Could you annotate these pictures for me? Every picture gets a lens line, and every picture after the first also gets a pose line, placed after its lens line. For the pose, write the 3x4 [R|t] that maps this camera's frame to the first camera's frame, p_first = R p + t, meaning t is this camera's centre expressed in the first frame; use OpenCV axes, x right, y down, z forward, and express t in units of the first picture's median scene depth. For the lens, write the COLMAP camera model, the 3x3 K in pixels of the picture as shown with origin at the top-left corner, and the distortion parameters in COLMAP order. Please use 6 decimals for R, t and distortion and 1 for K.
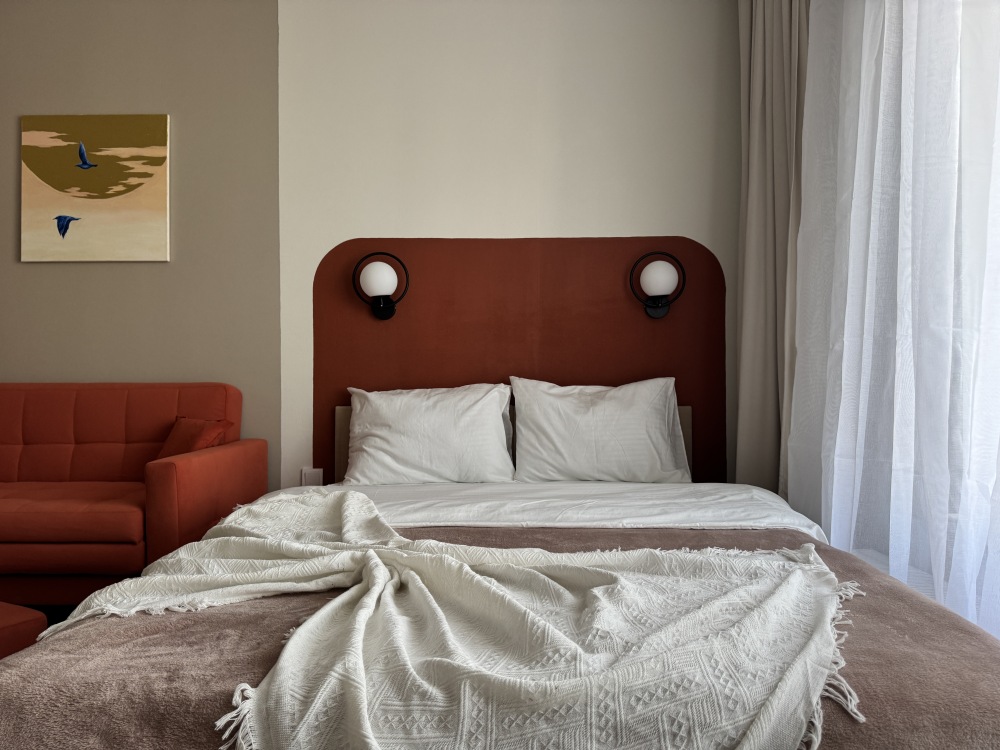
lens RADIAL K [[704.3, 0, 507.4], [0, 704.3, 374.4], [0, 0, 1]] dist [0.065189, -0.089405]
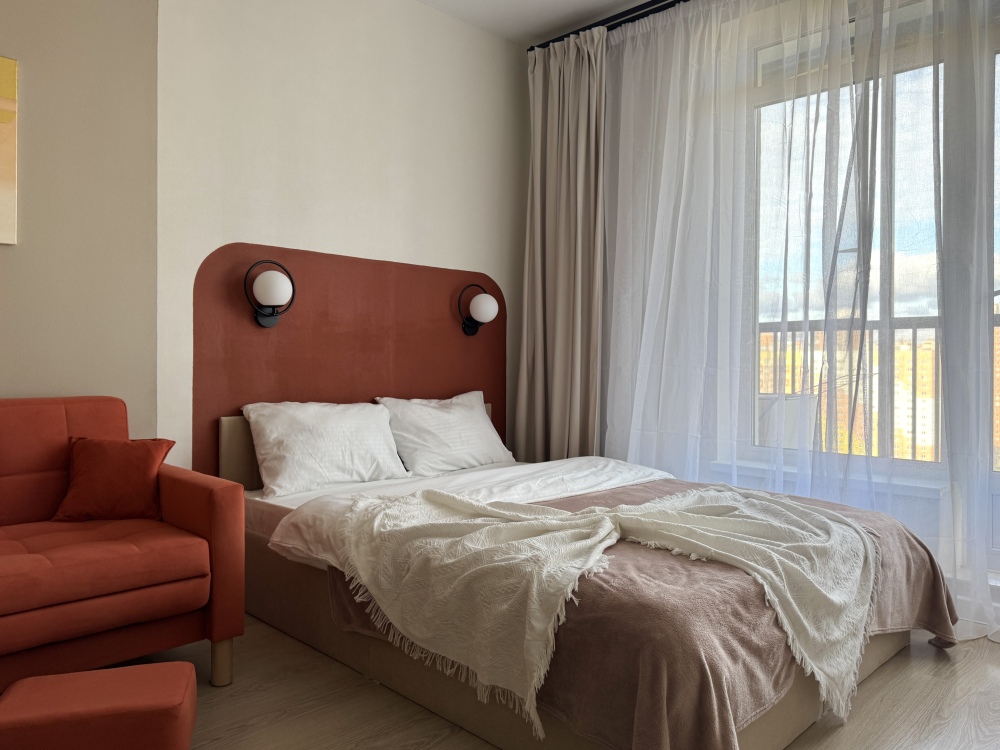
lens RADIAL K [[748.0, 0, 502.4], [0, 748.0, 348.0], [0, 0, 1]] dist [0.073730, -0.104324]
pose [[0.706345, 0.015175, 0.707705, -0.730319], [-0.009260, 0.999883, -0.012198, -0.040613], [-0.707807, 0.002062, 0.706403, 0.015095]]
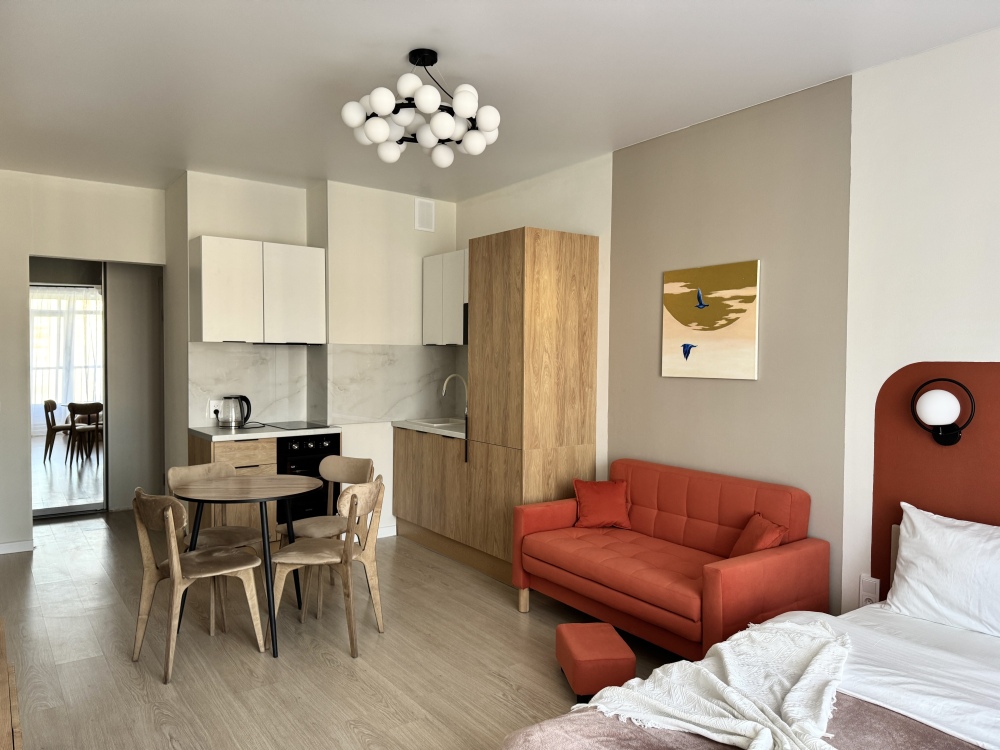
lens RADIAL K [[702.5, 0, 505.6], [0, 702.5, 378.1], [0, 0, 1]] dist [0.123752, -0.159259]
pose [[0.592661, 0.033955, -0.804736, 0.278090], [-0.008116, 0.999312, 0.036187, -0.217233], [0.805411, -0.014915, 0.592529, -0.085533]]
